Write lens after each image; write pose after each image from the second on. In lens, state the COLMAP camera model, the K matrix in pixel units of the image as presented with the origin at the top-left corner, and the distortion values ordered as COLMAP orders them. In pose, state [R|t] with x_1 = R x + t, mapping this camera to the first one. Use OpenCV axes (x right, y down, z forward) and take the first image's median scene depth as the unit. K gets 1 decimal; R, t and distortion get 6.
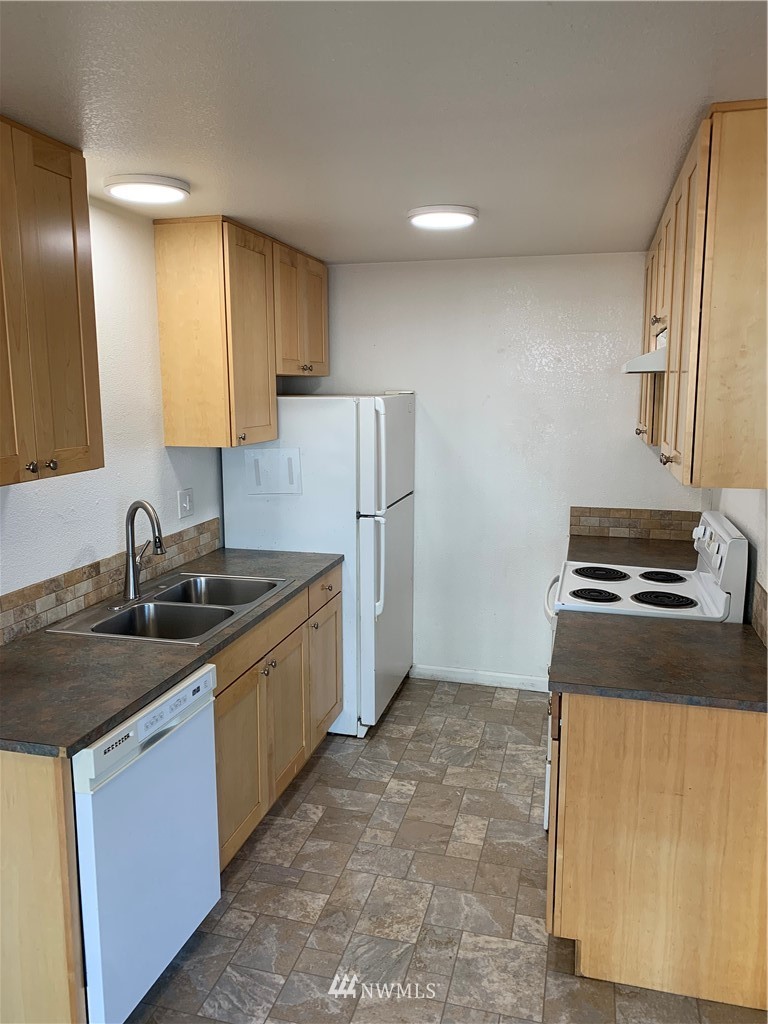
lens RADIAL K [[776.9, 0, 381.6], [0, 776.9, 509.0], [0, 0, 1]] dist [0.033225, -0.015425]
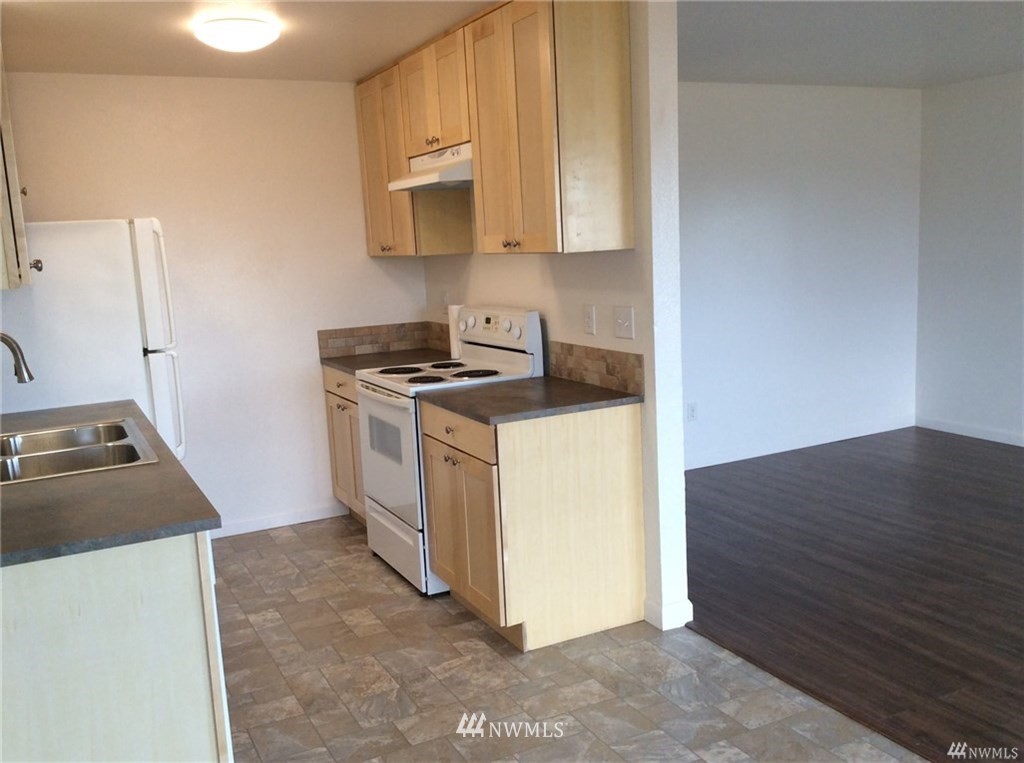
lens RADIAL K [[919.8, 0, 514.6], [0, 919.8, 382.8], [0, 0, 1]] dist [0.011465, 0.000916]
pose [[0.732434, -0.133783, 0.667564, -0.510160], [0.152945, 0.987775, 0.030147, 0.089984], [-0.663436, 0.080020, 0.743942, -0.086755]]
